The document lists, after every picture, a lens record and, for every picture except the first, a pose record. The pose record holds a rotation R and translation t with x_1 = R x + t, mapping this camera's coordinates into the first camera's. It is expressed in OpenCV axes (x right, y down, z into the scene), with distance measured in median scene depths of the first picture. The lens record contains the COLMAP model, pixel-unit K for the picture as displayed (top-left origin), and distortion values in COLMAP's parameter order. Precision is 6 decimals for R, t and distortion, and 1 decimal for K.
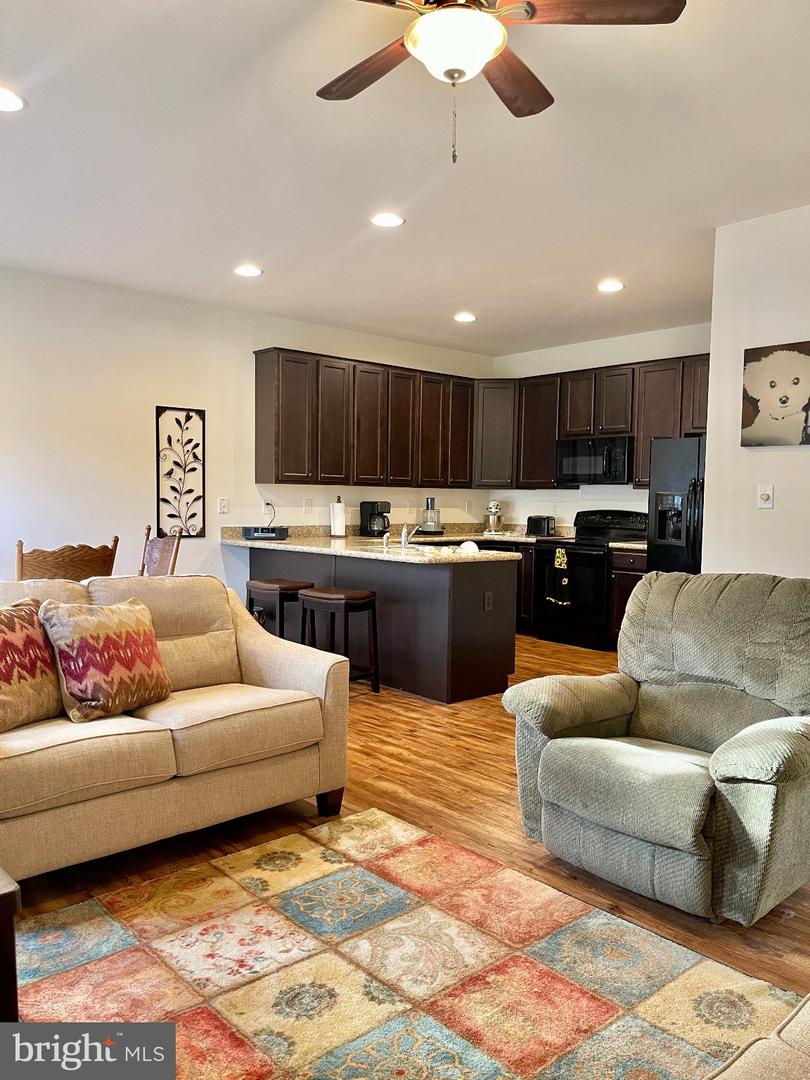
lens RADIAL K [[817.8, 0, 398.9], [0, 817.8, 547.1], [0, 0, 1]] dist [0.071378, -0.090574]
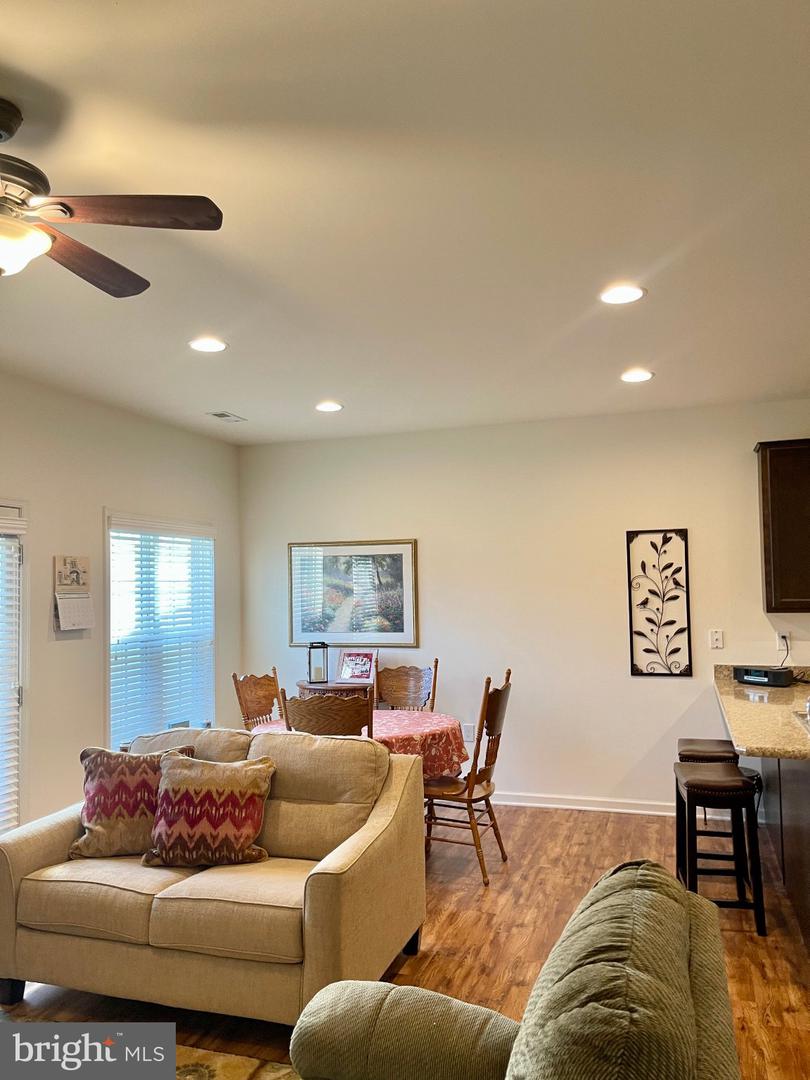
lens RADIAL K [[817.9, 0, 400.0], [0, 817.9, 550.5], [0, 0, 1]] dist [0.064127, -0.079554]
pose [[0.506309, -0.063424, -0.860017, 0.475705], [-0.028199, 0.995541, -0.090020, -0.076508], [0.861891, 0.069830, 0.502262, 0.409445]]
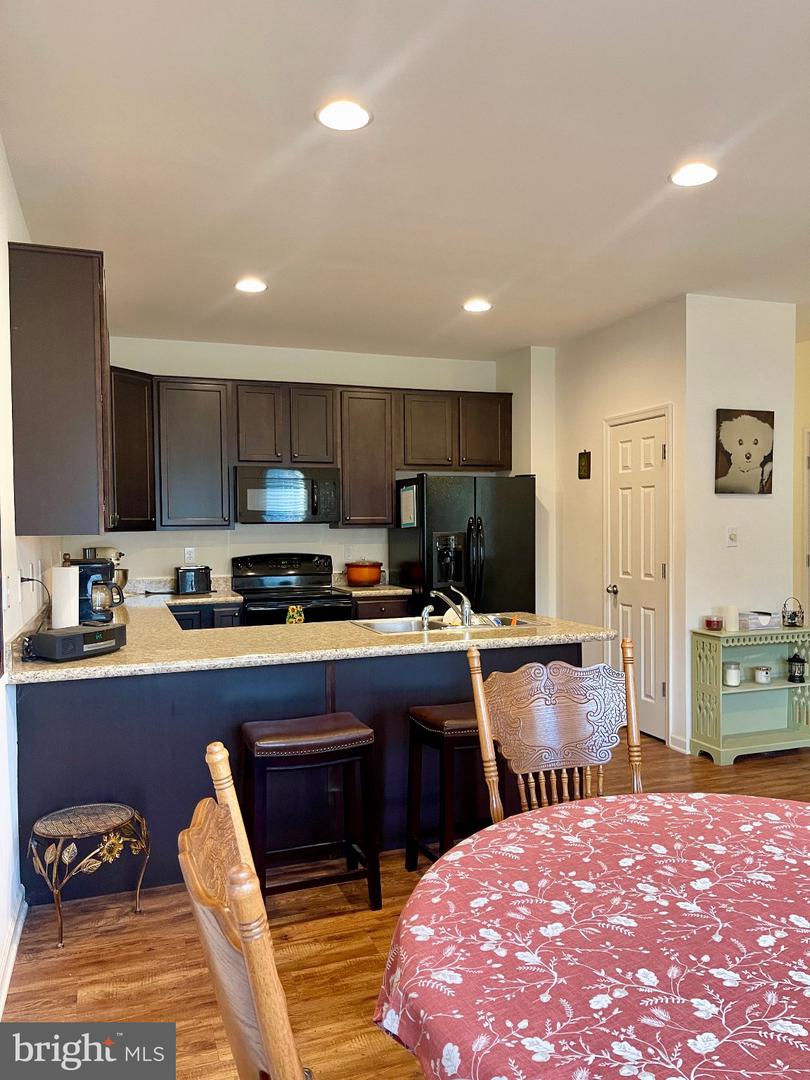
lens RADIAL K [[813.6, 0, 402.7], [0, 813.6, 545.3], [0, 0, 1]] dist [0.063539, -0.079572]
pose [[0.364896, -0.043198, 0.930046, -0.725709], [0.071565, 0.997269, 0.018242, -0.092487], [-0.928294, 0.059902, 0.366991, 0.900661]]
